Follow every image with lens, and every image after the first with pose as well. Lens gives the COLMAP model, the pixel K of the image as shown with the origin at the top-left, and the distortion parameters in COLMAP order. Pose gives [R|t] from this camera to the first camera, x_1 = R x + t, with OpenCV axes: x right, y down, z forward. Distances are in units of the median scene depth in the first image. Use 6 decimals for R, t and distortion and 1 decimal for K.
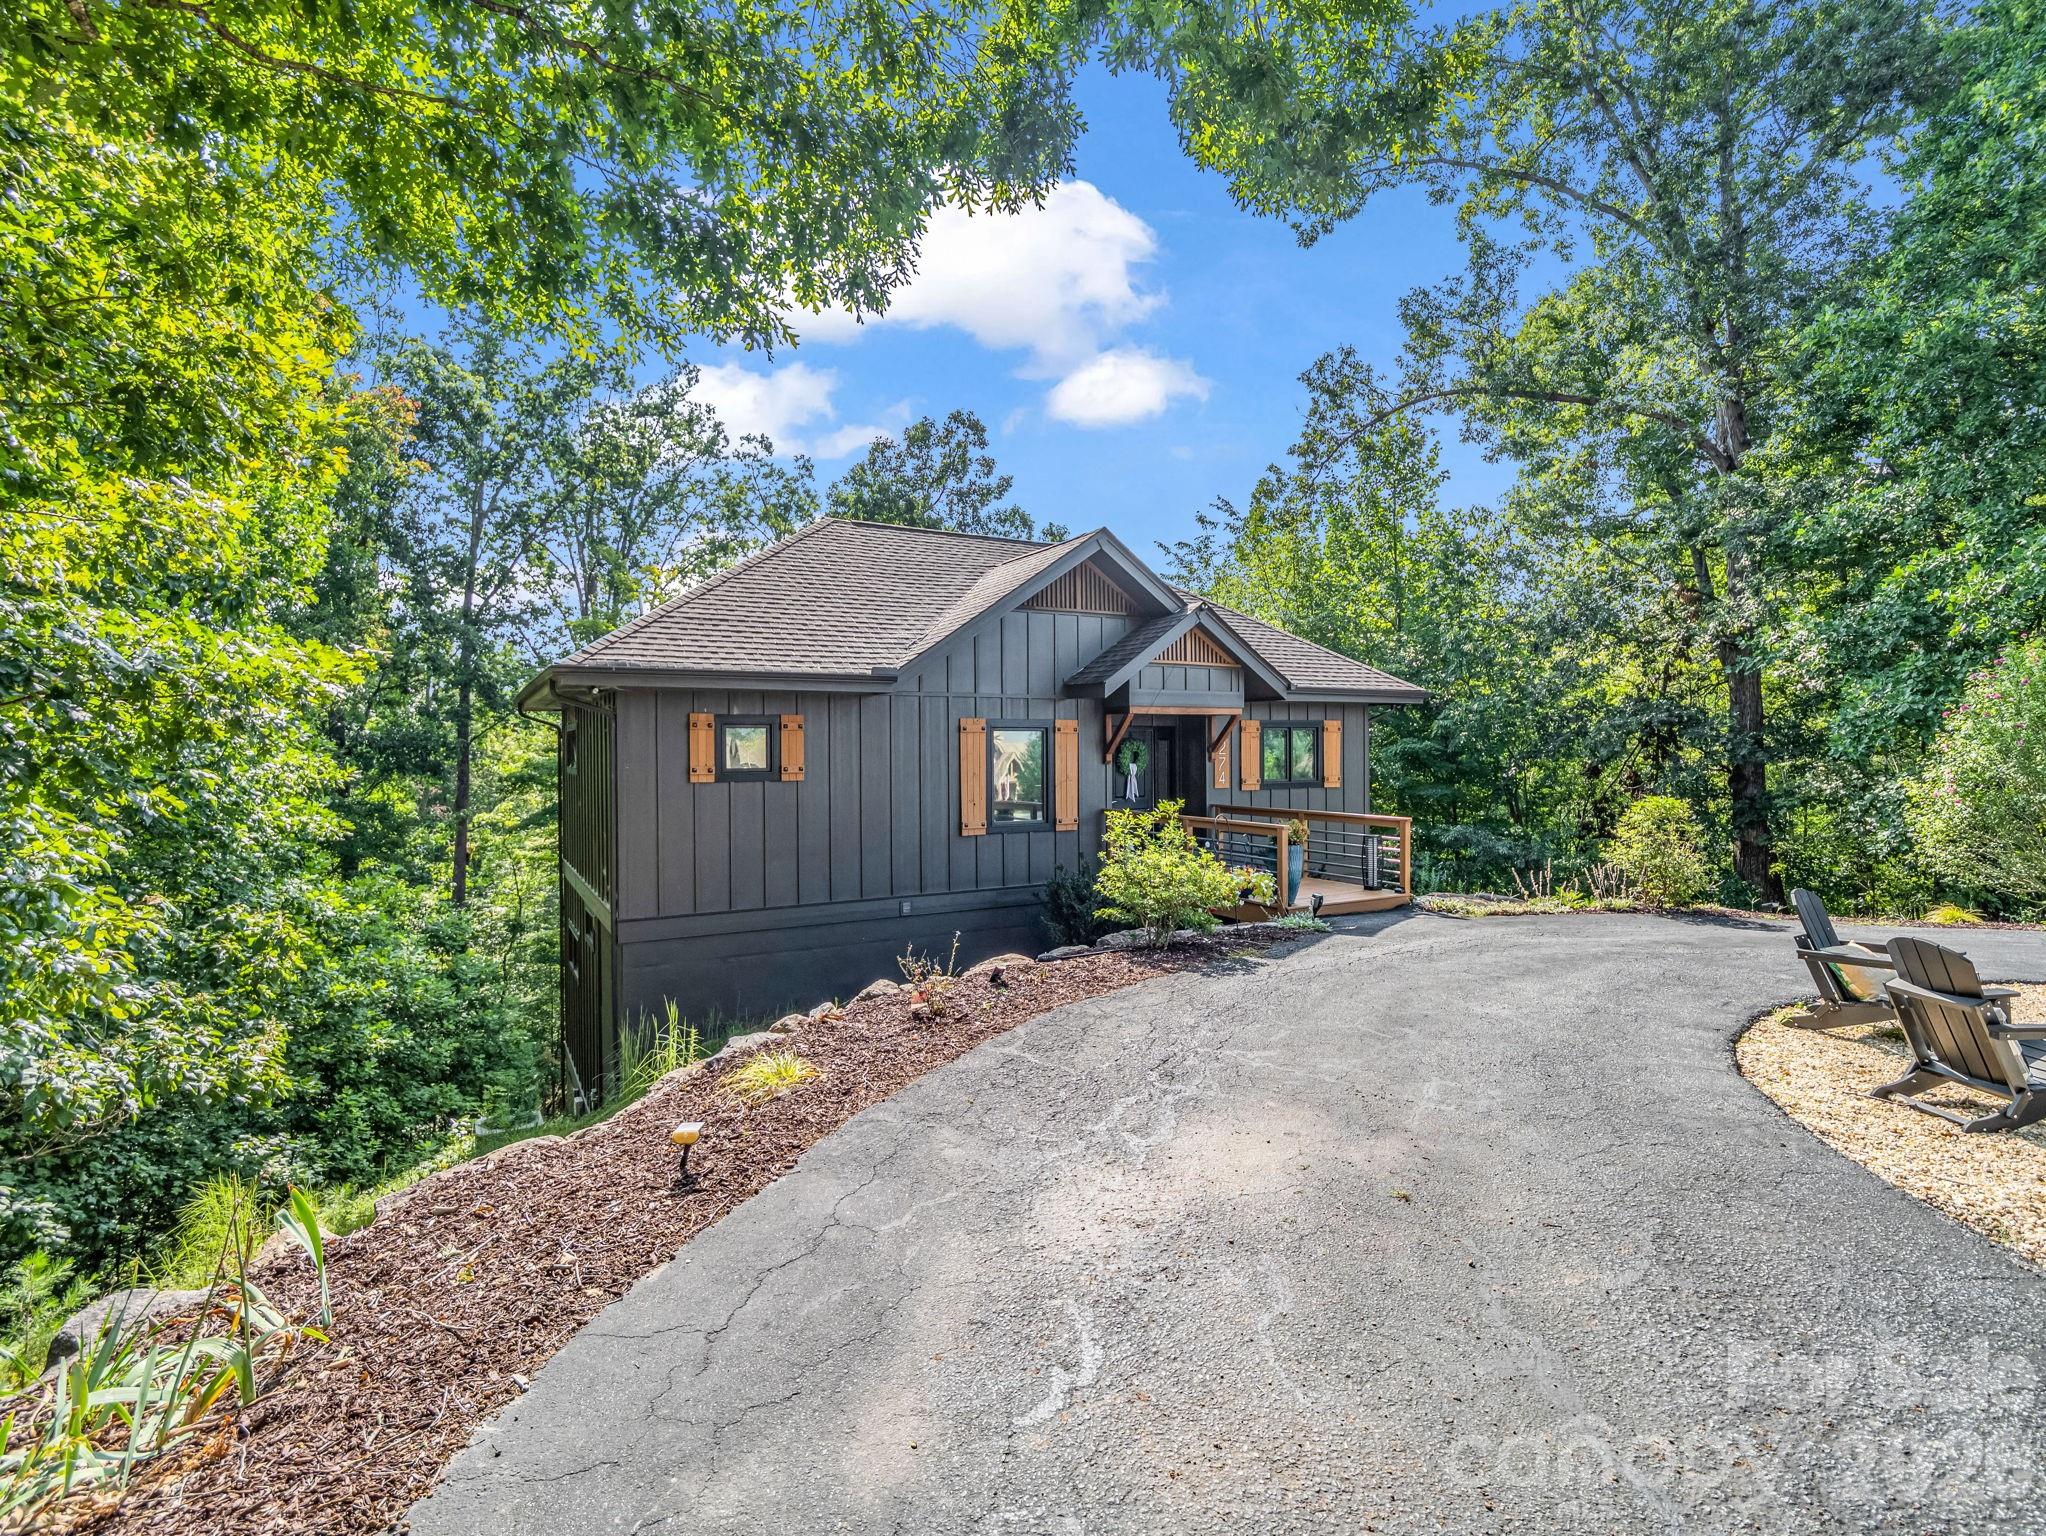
lens RADIAL K [[1010.9, 0, 1023.0], [0, 1010.9, 768.0], [0, 0, 1]] dist [-0.002108, -0.000370]
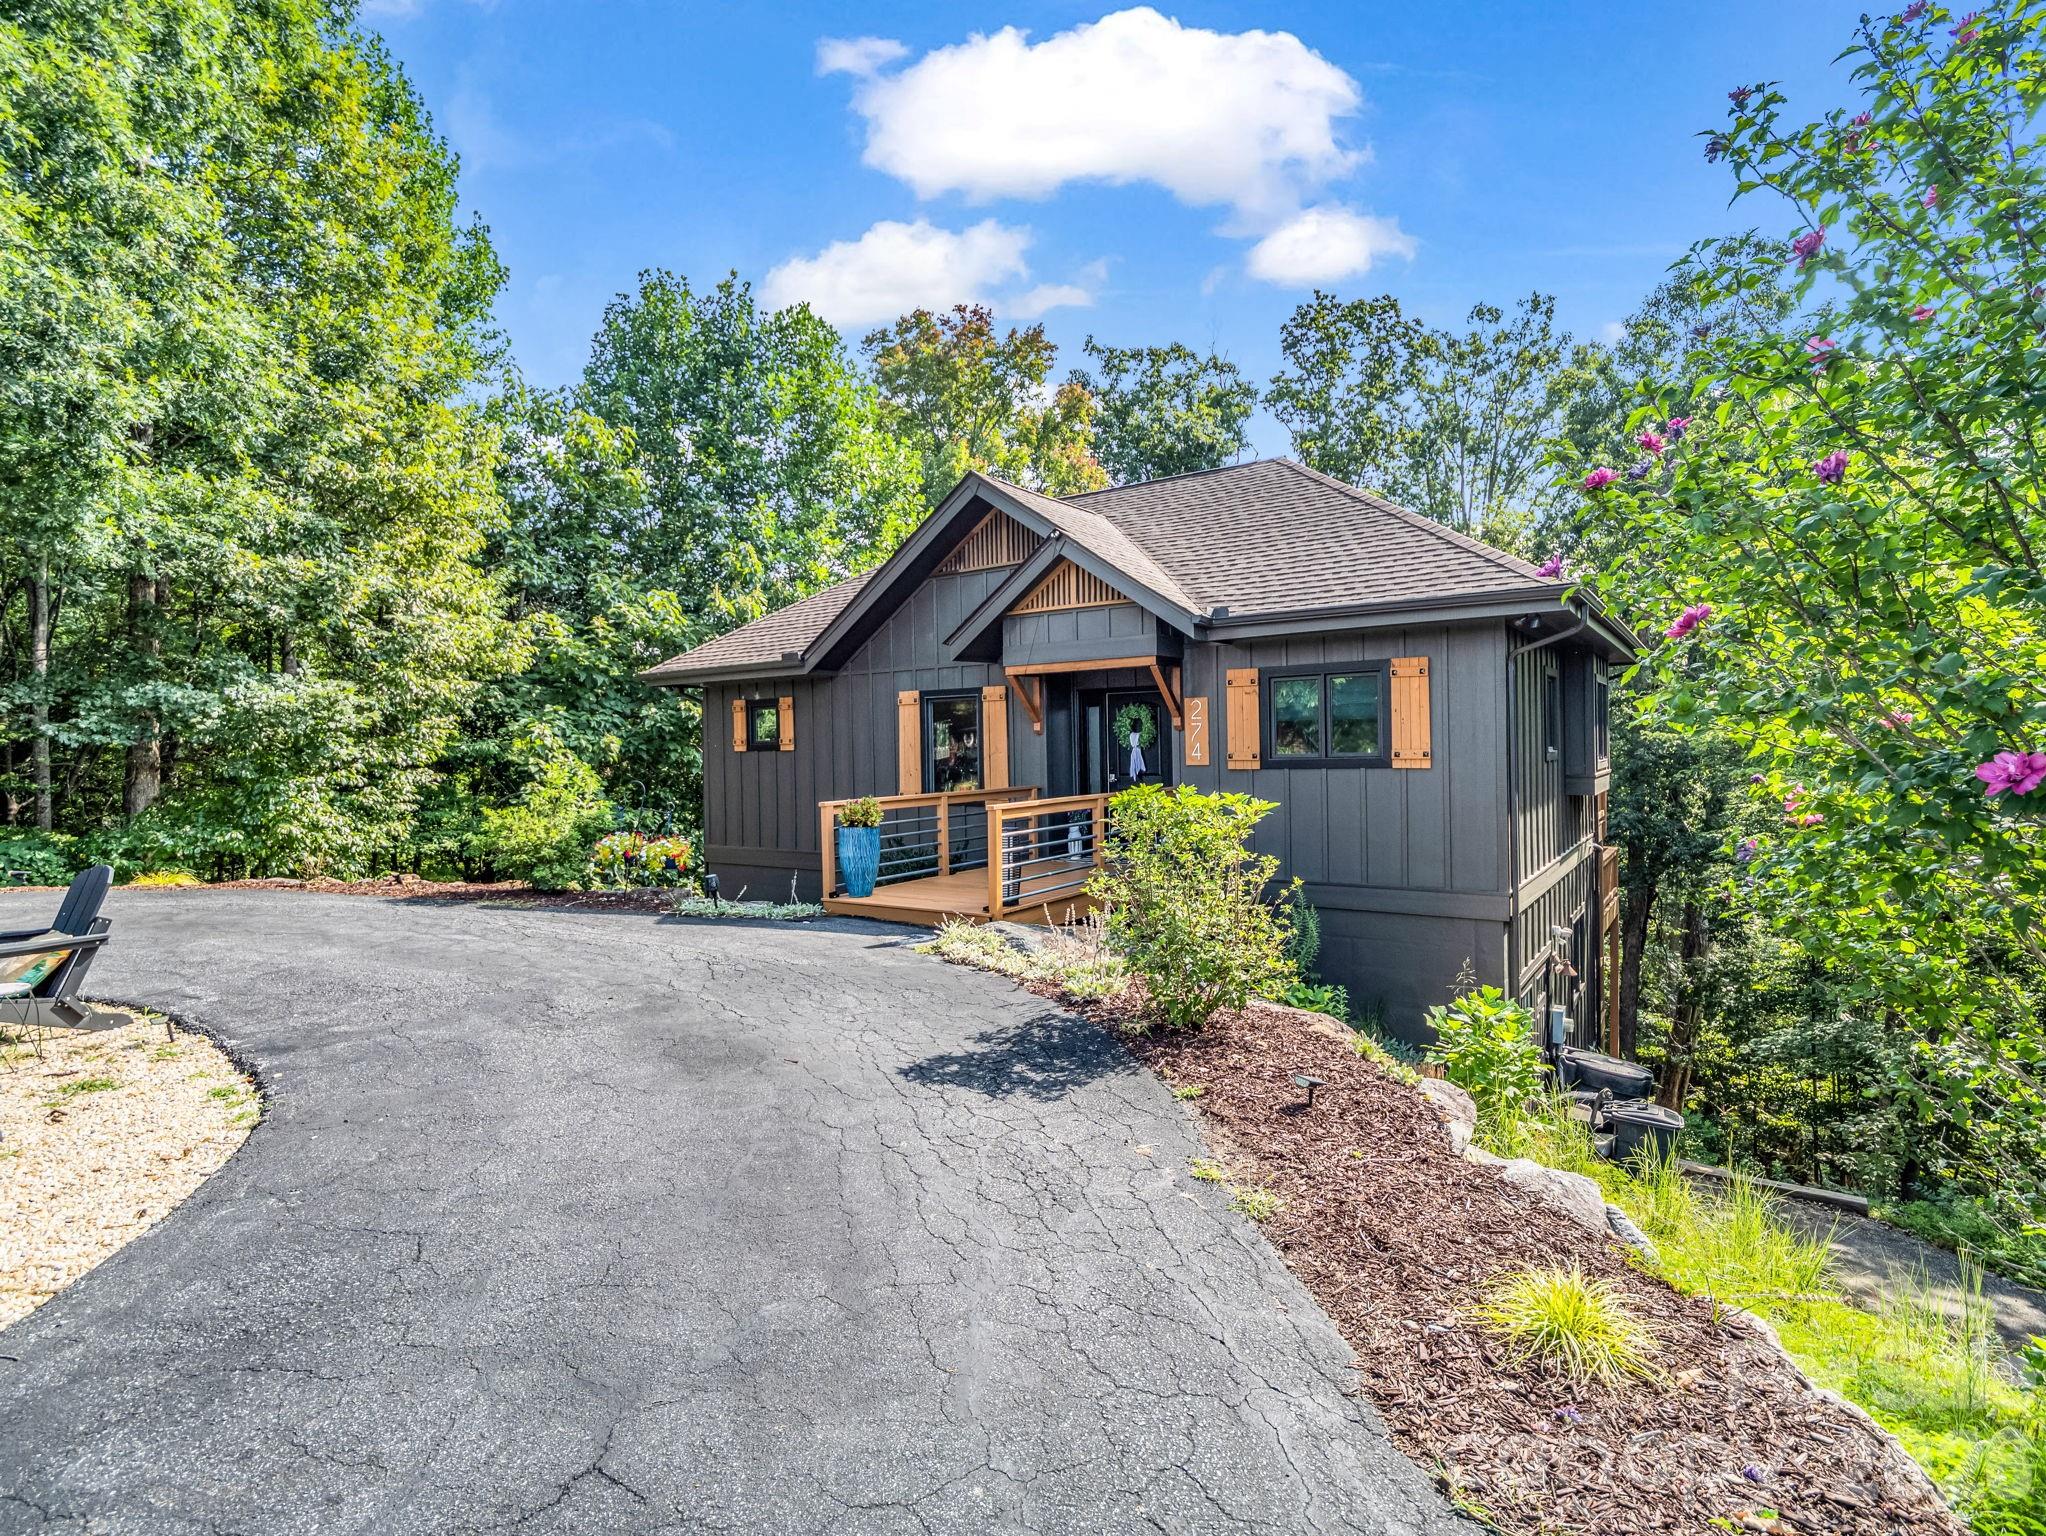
lens RADIAL K [[1006.4, 0, 1023.5], [0, 1006.4, 772.0], [0, 0, 1]] dist [-0.021944, -0.000388]
pose [[0.426323, 0.021284, -0.904321, 0.599180], [-0.000946, 0.999733, 0.023084, 0.006283], [0.904571, -0.008986, 0.426229, 0.431839]]
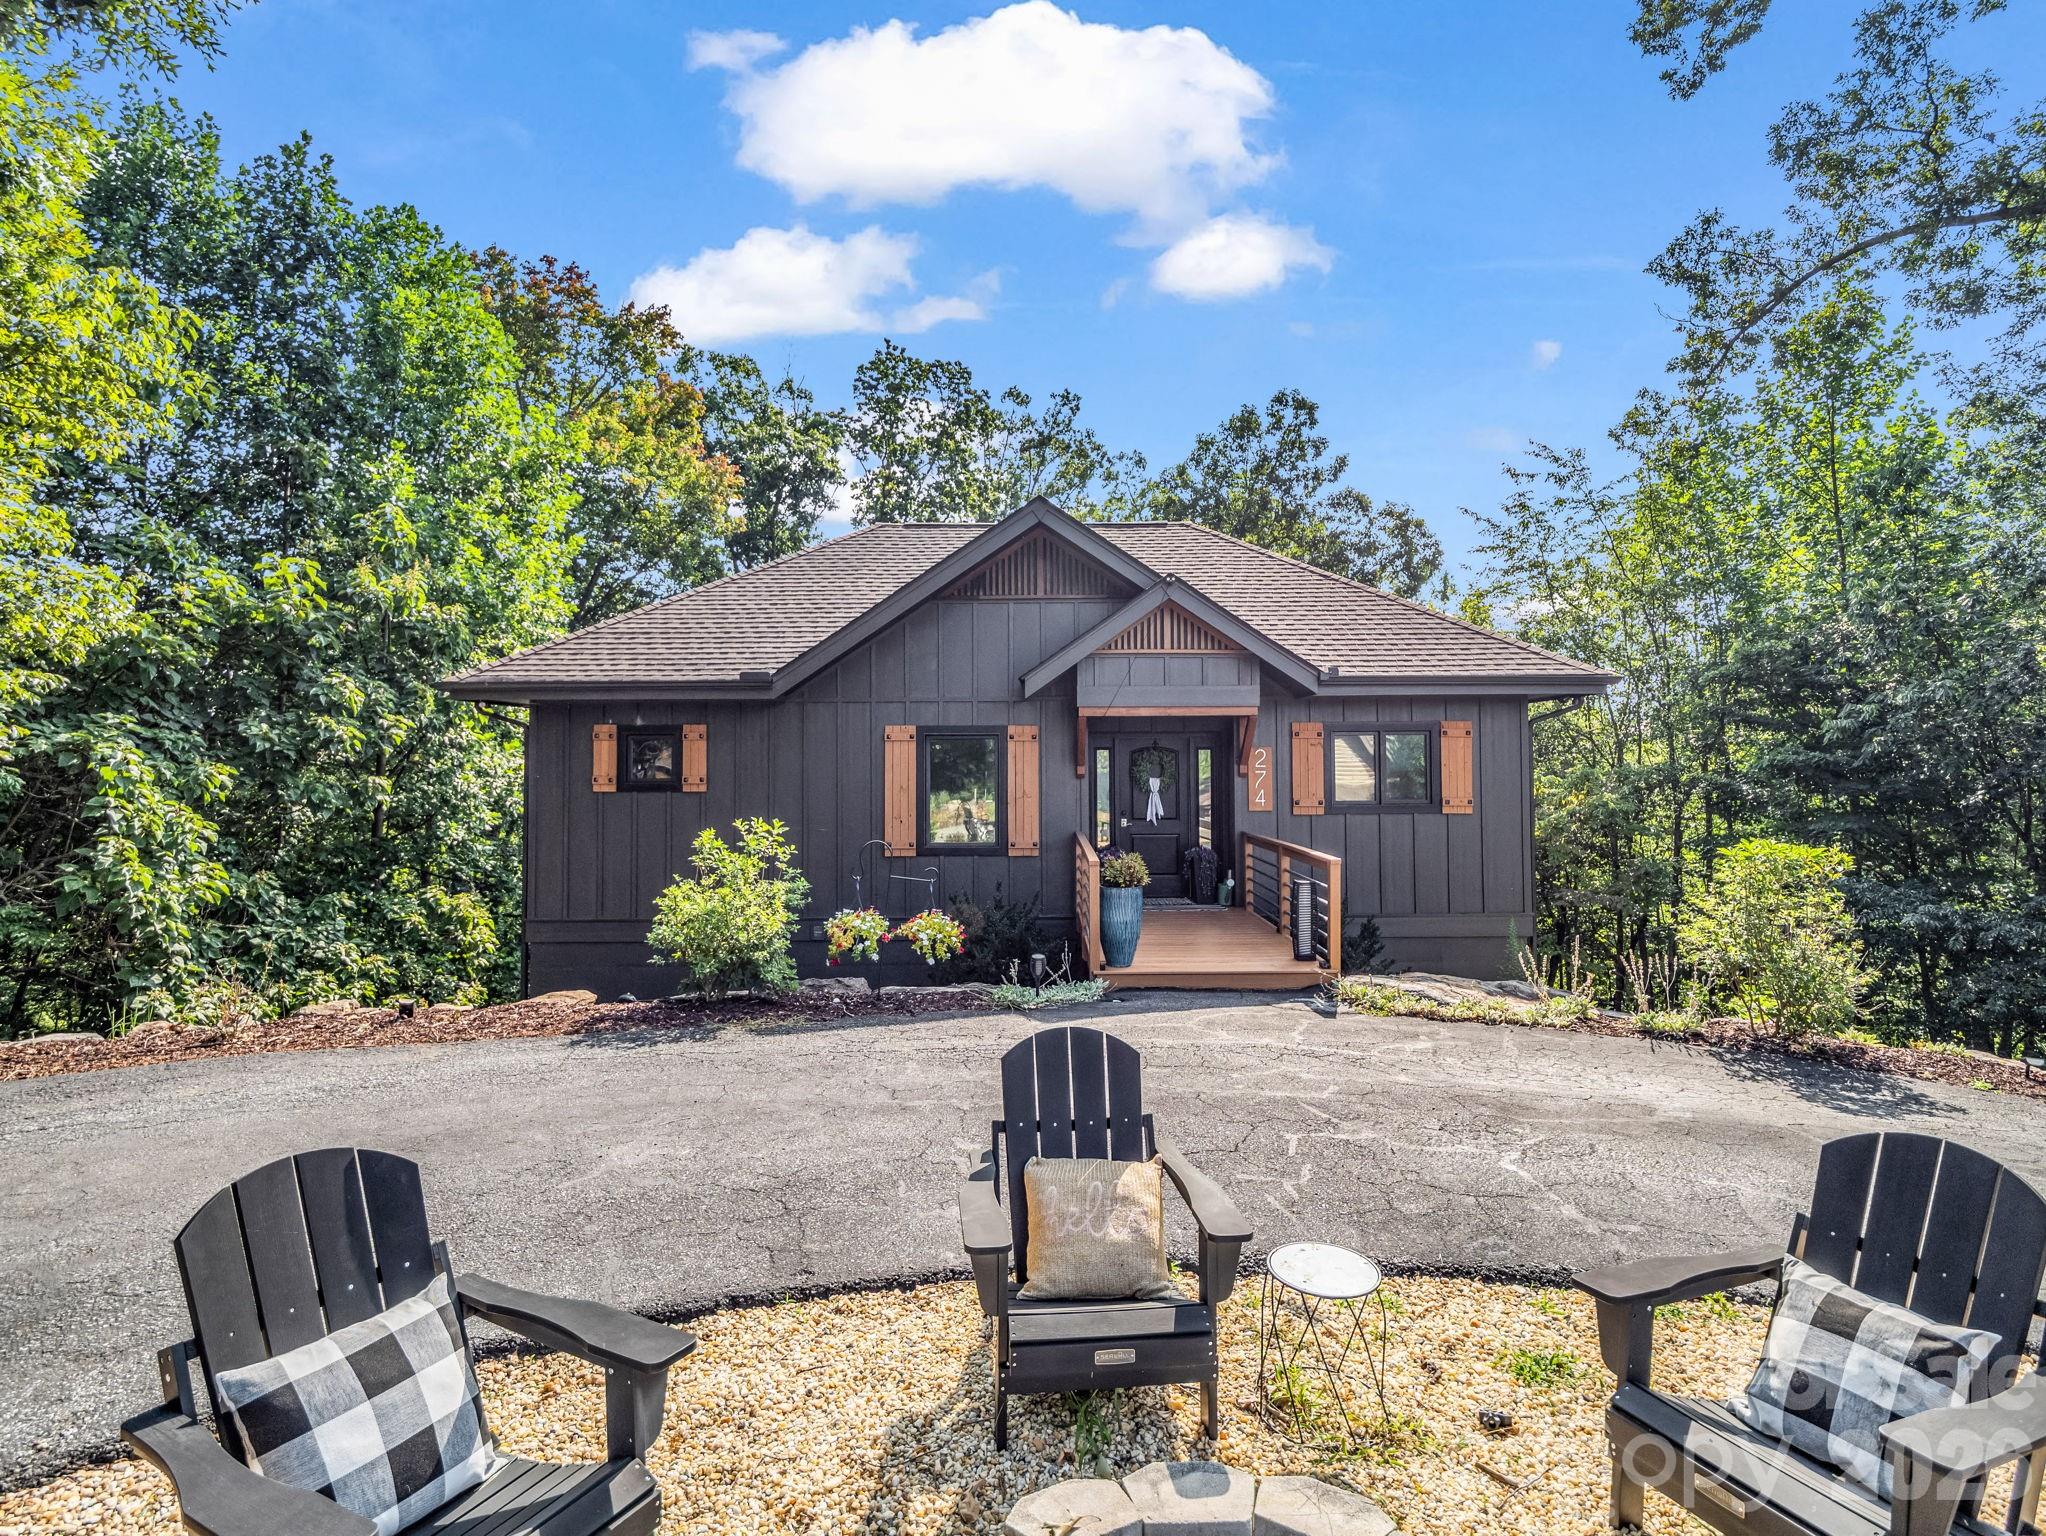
lens RADIAL K [[1019.2, 0, 1033.2], [0, 1019.2, 750.5], [0, 0, 1]] dist [-0.018557, 0.000127]
pose [[0.869455, -0.005606, -0.493981, 0.322251], [-0.010776, 0.999482, -0.030310, -0.000478], [0.493895, 0.031676, 0.868945, 0.176979]]
